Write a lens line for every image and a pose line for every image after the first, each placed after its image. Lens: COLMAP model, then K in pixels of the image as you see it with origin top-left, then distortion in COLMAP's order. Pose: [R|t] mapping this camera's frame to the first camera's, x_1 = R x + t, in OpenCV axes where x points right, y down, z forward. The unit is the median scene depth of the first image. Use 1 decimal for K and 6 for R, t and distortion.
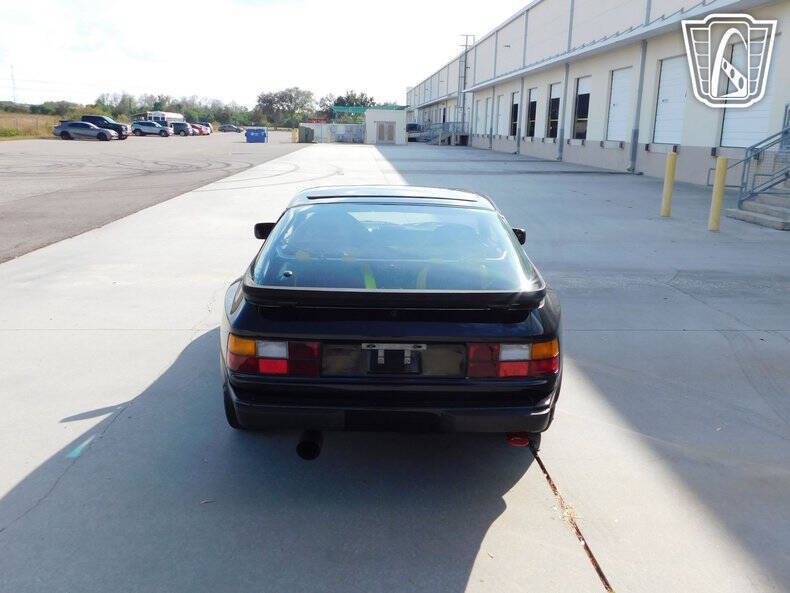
lens RADIAL K [[692.7, 0, 396.6], [0, 692.7, 290.5], [0, 0, 1]] dist [-0.011684, 0.008739]
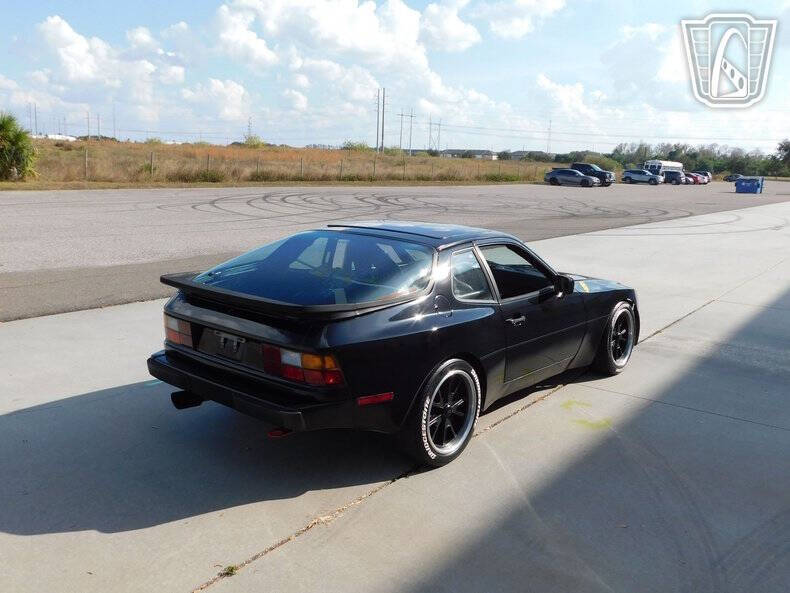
lens RADIAL K [[692.7, 0, 396.6], [0, 692.7, 290.5], [0, 0, 1]] dist [-0.011684, 0.008739]
pose [[0.757801, 0.119319, -0.641484, 0.059248], [-0.162218, 0.986722, -0.008098, -0.002390], [0.632000, 0.110197, 0.767094, 0.011686]]
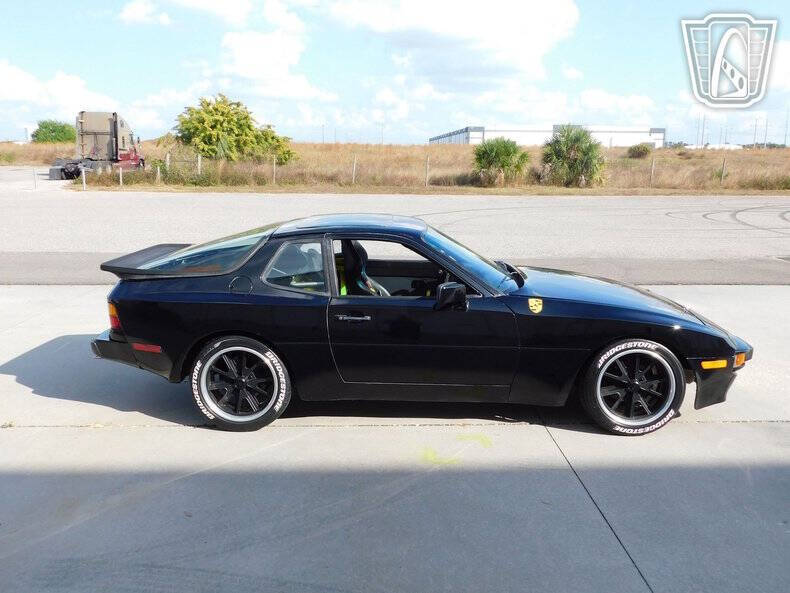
lens RADIAL K [[692.7, 0, 396.6], [0, 692.7, 290.5], [0, 0, 1]] dist [-0.011684, 0.008739]
pose [[-0.037321, 0.161550, -0.986159, 0.096093], [-0.229778, 0.959016, 0.165799, -0.019766], [0.972527, 0.232786, 0.001329, 0.091581]]
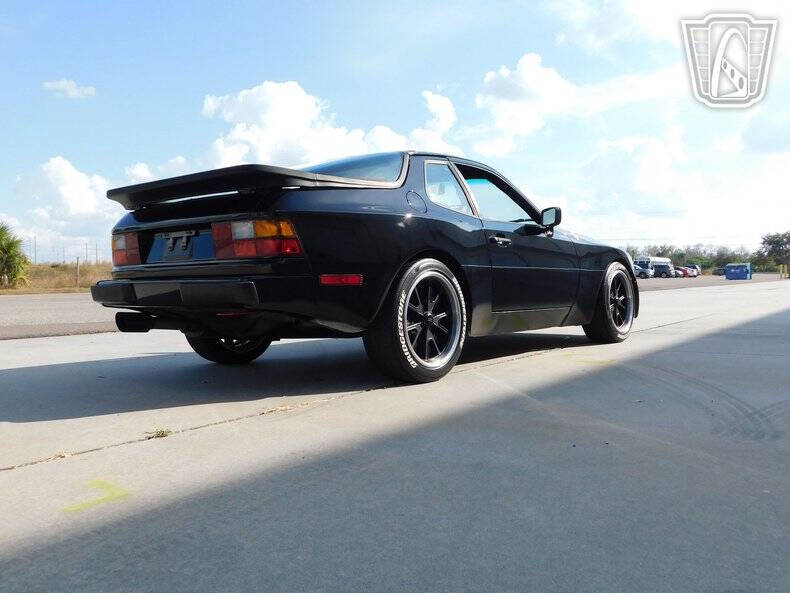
lens RADIAL K [[692.7, 0, 396.6], [0, 692.7, 290.5], [0, 0, 1]] dist [-0.011684, 0.008739]
pose [[0.762592, -0.026367, -0.646342, 0.057458], [-0.114333, 0.977945, -0.174791, 0.018793], [0.636696, 0.207193, 0.742758, 0.022688]]
